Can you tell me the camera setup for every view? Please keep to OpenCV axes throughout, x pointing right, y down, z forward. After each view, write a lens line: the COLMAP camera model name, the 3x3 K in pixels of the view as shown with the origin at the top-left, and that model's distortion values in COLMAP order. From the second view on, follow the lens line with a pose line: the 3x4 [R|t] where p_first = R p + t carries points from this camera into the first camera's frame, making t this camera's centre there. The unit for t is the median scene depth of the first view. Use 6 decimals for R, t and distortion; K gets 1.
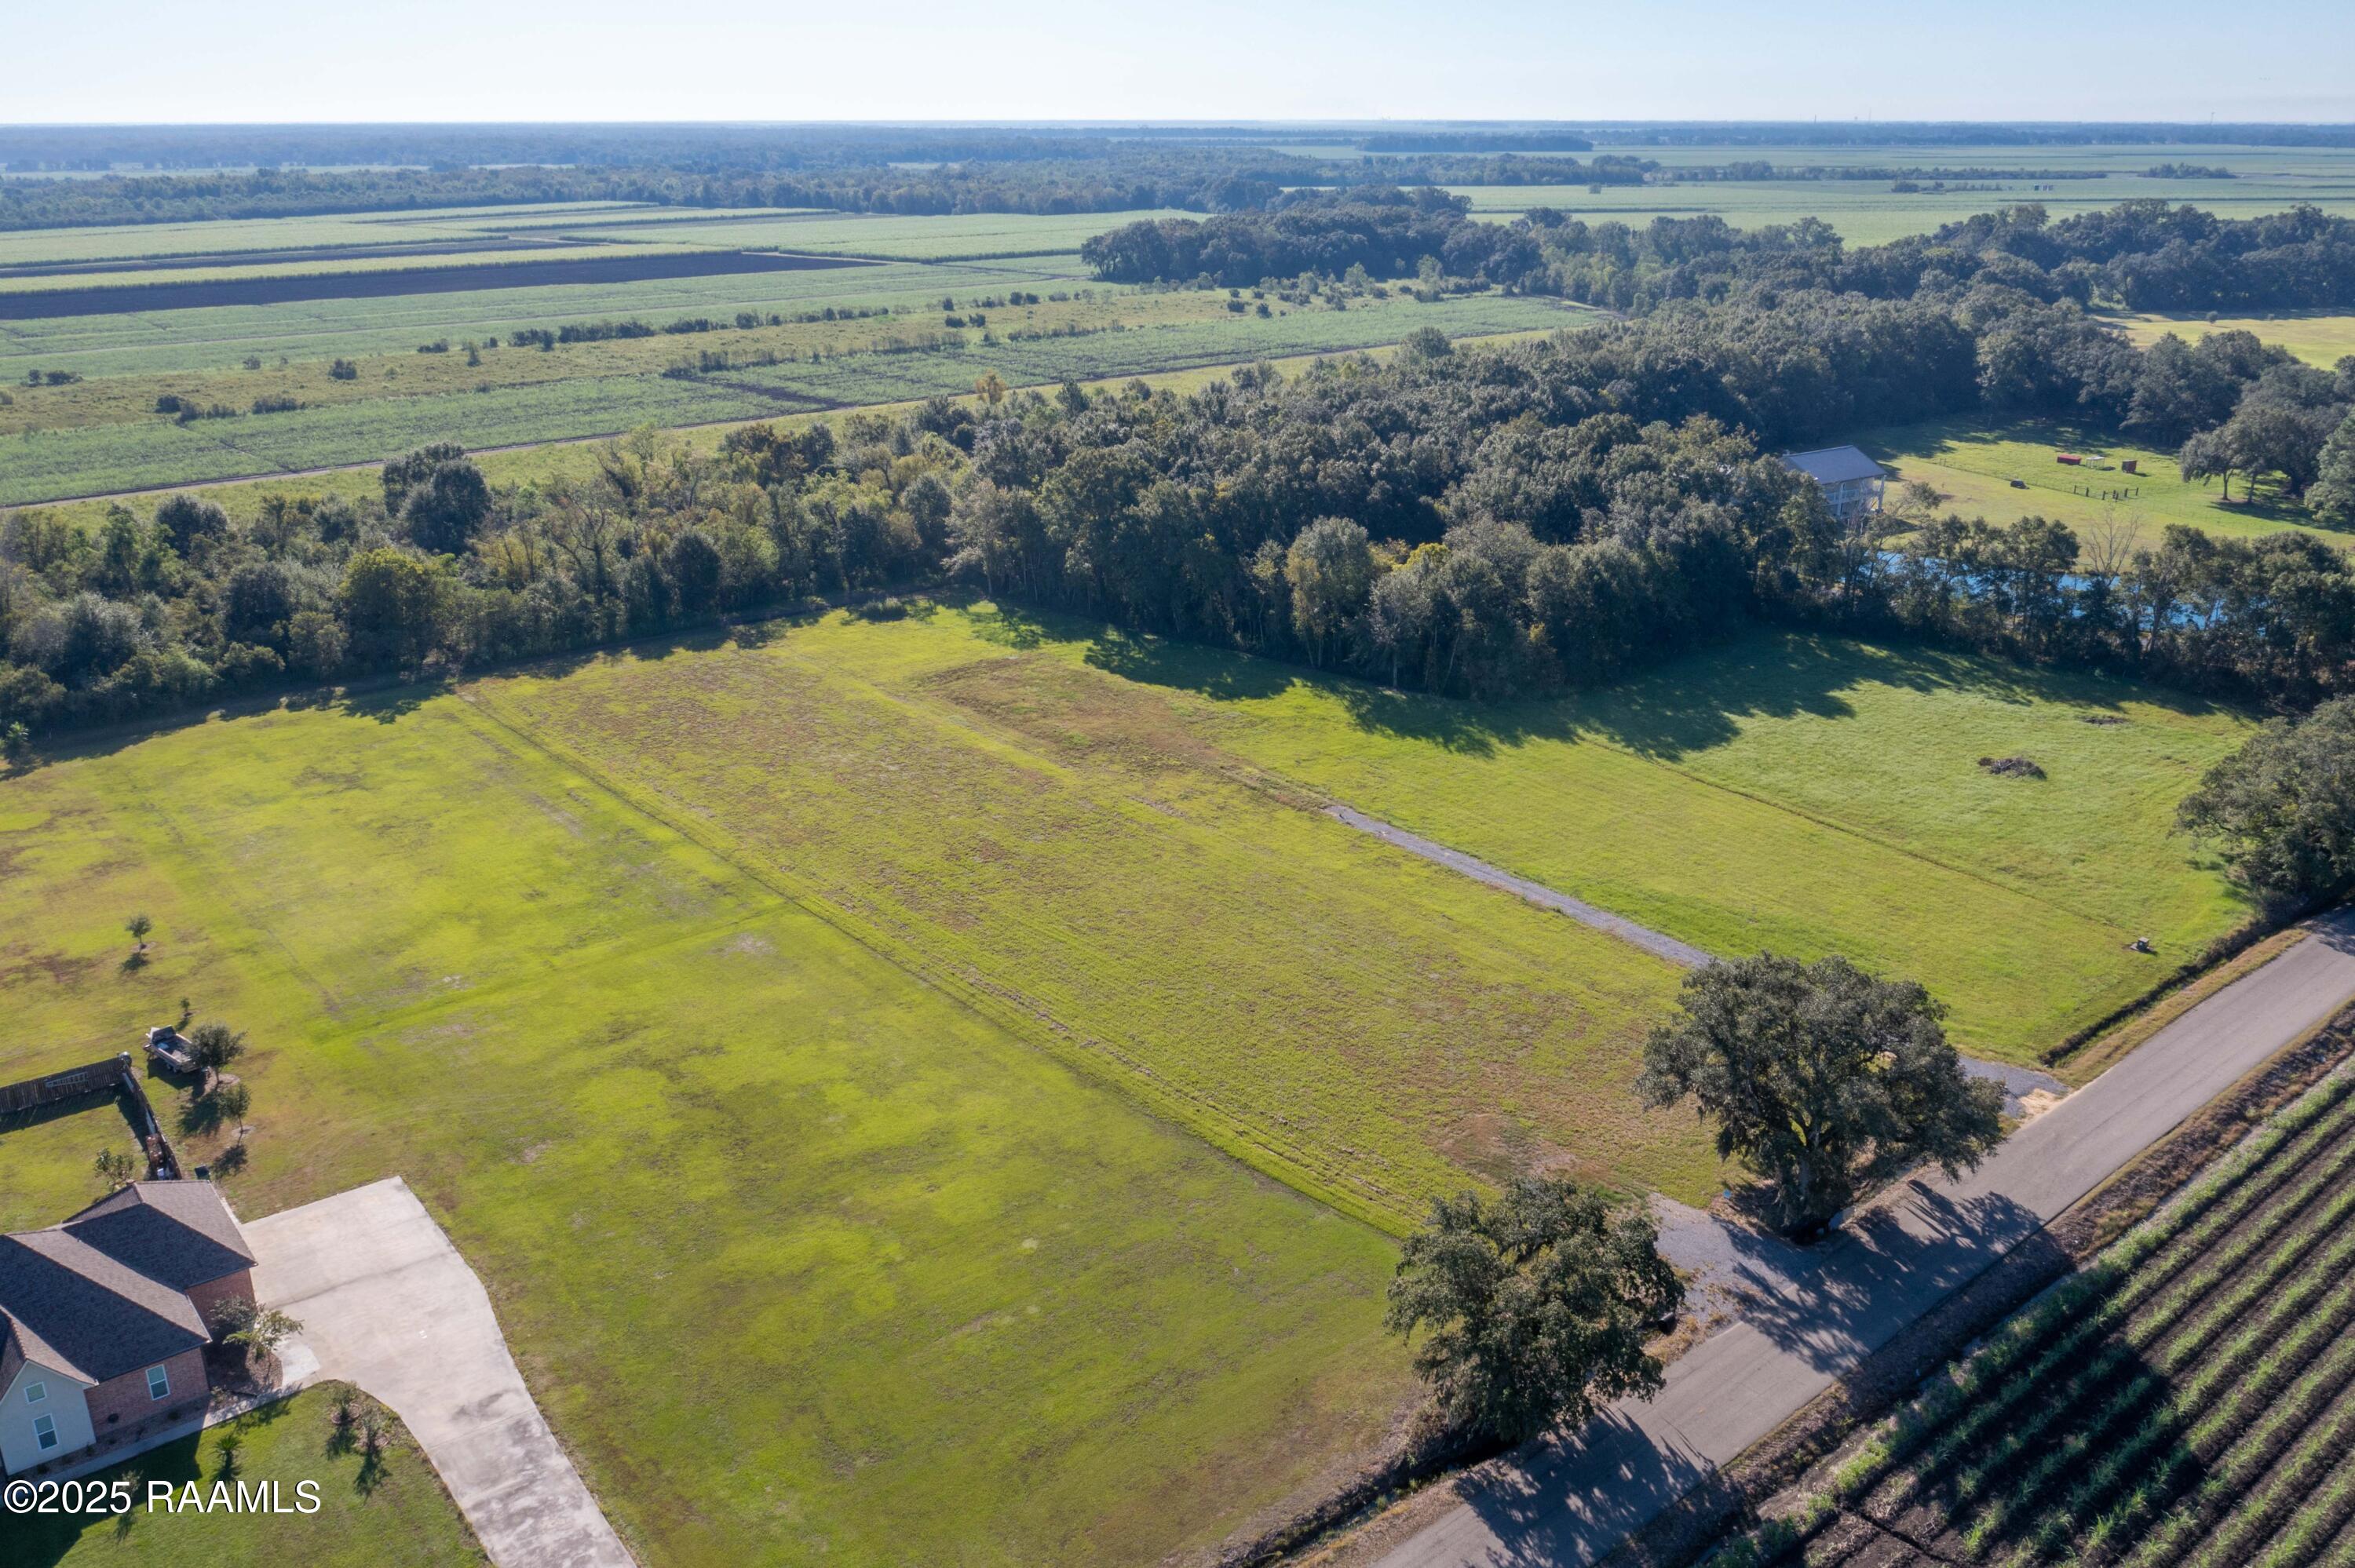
lens RADIAL K [[1867.2, 0, 1177.1], [0, 1867.2, 781.0], [0, 0, 1]] dist [-0.007915, 0.004299]
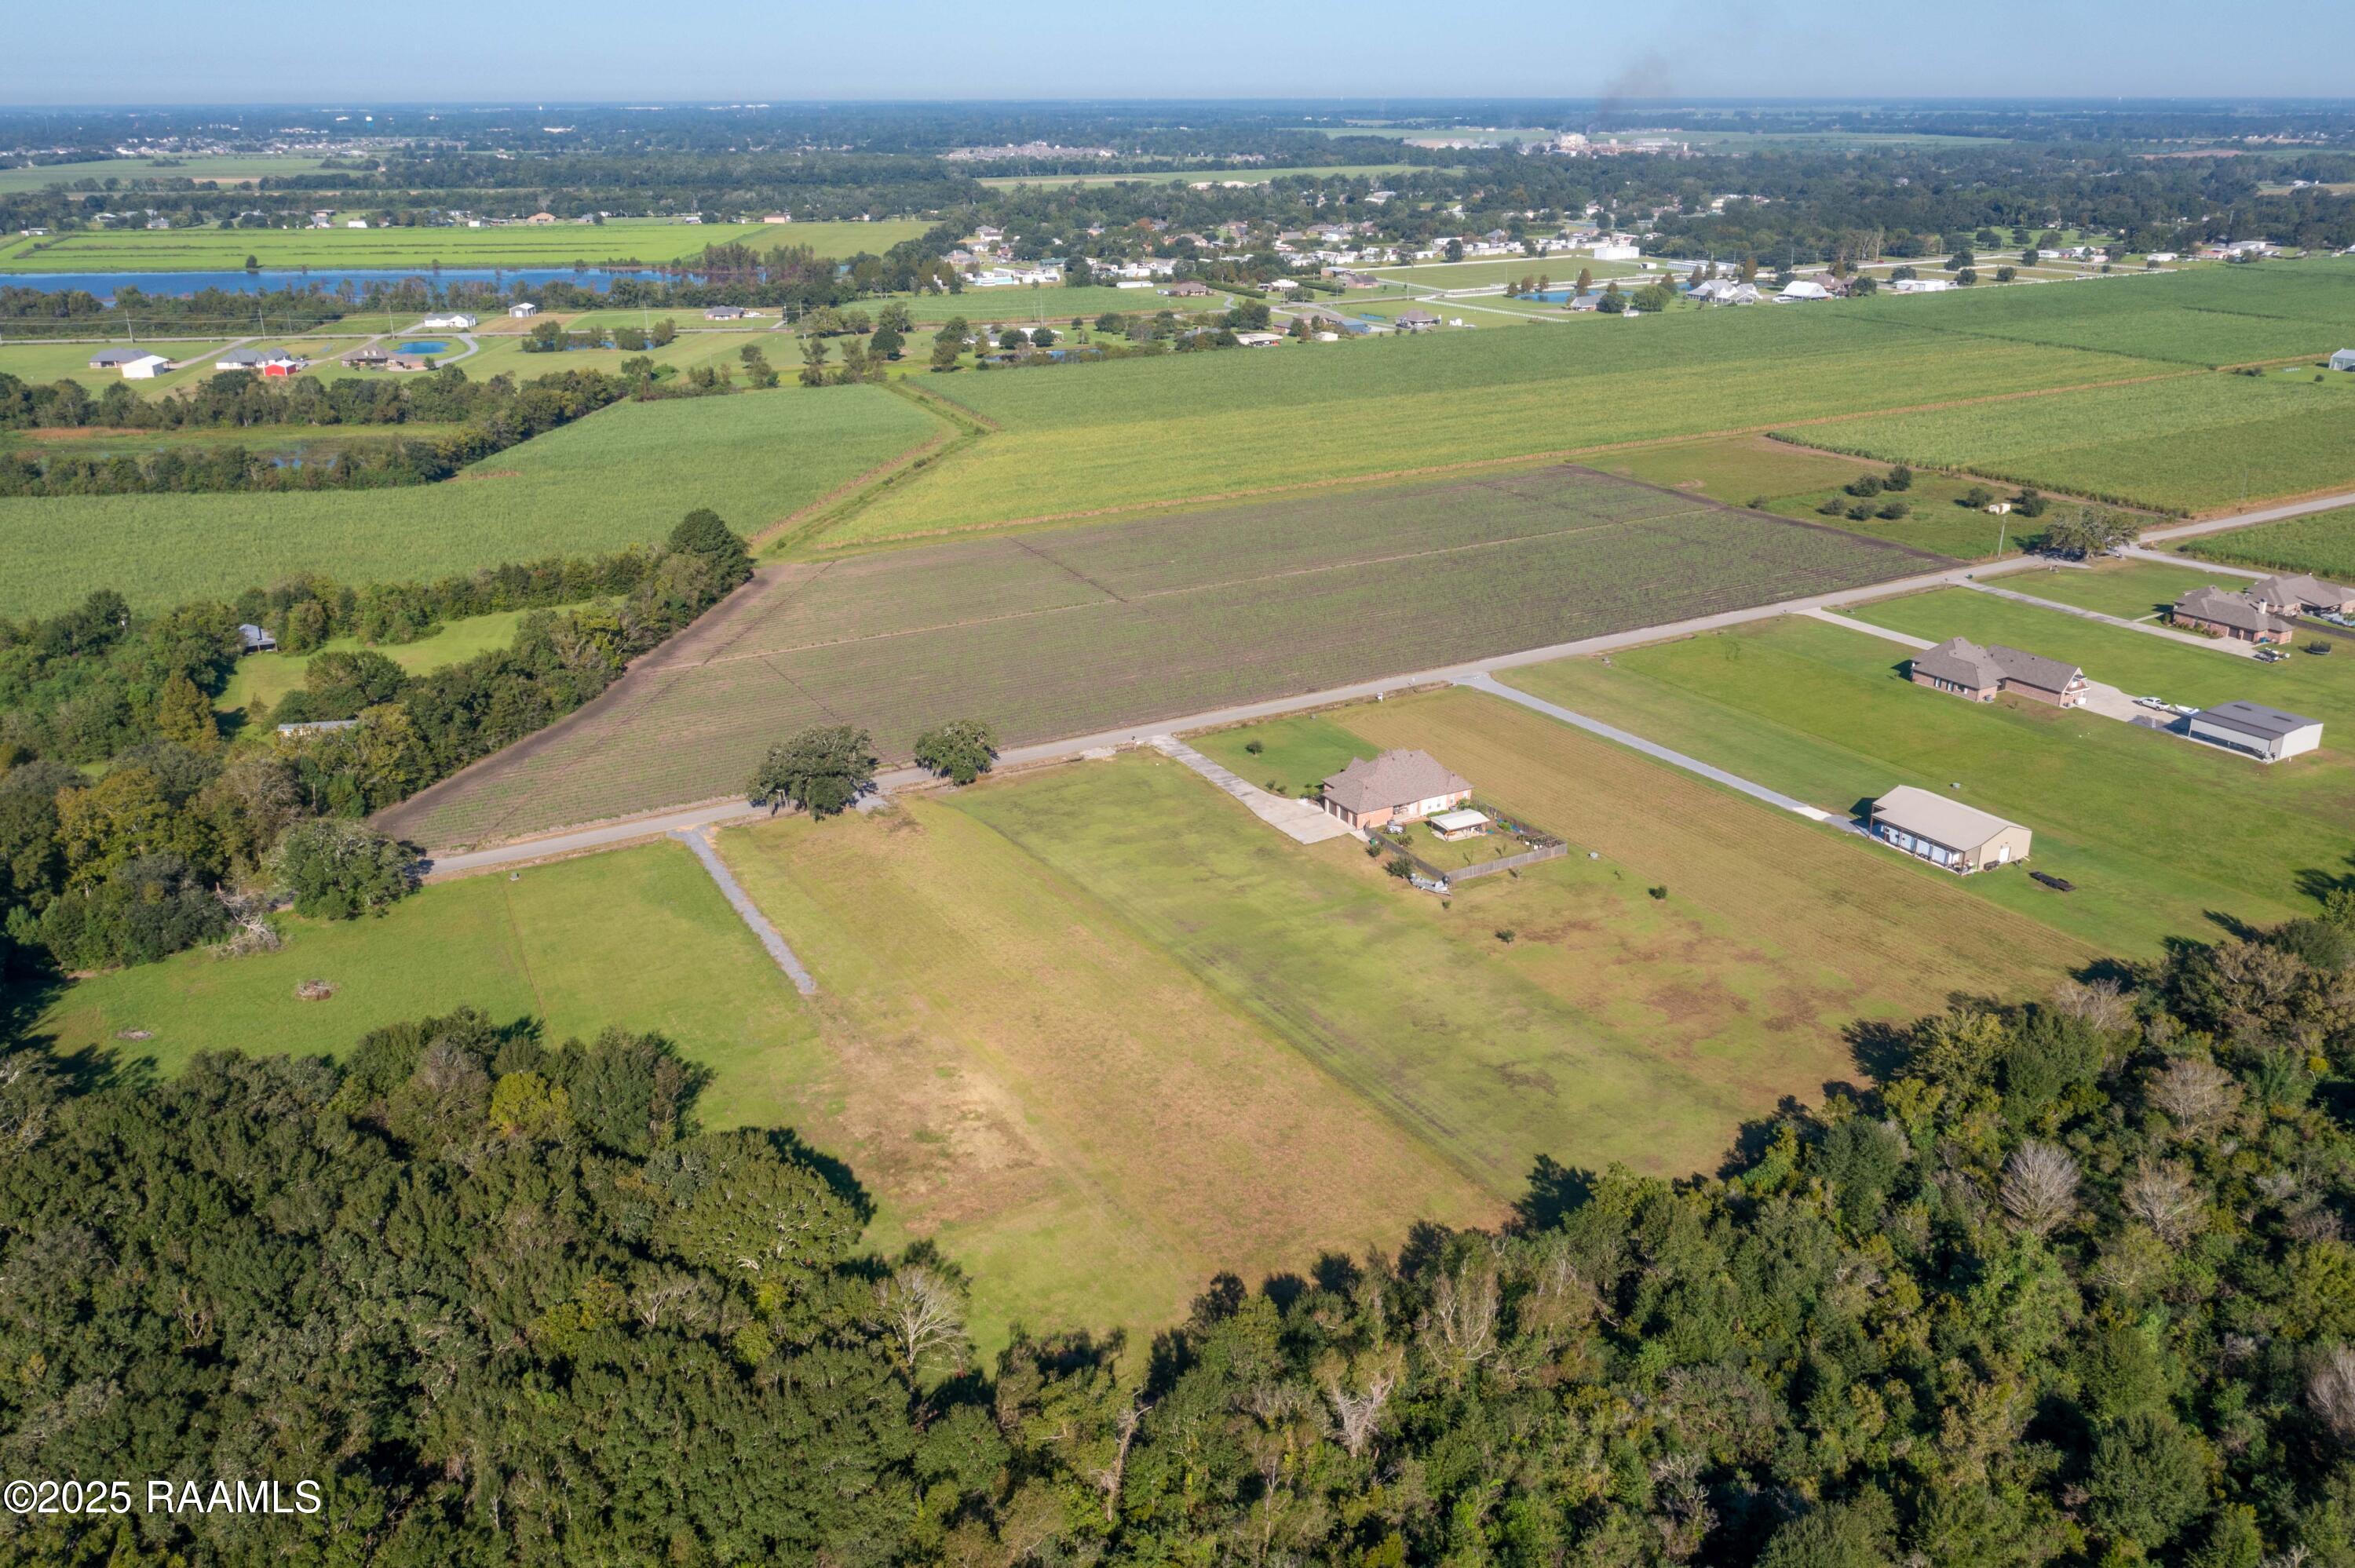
lens RADIAL K [[1867.2, 0, 1178.6], [0, 1867.2, 780.8], [0, 0, 1]] dist [-0.007915, 0.004299]
pose [[-0.986434, -0.052087, 0.155673, -0.390057], [0.060369, 0.766764, 0.639085, -0.954706], [-0.152652, 0.639813, -0.753218, 1.795351]]
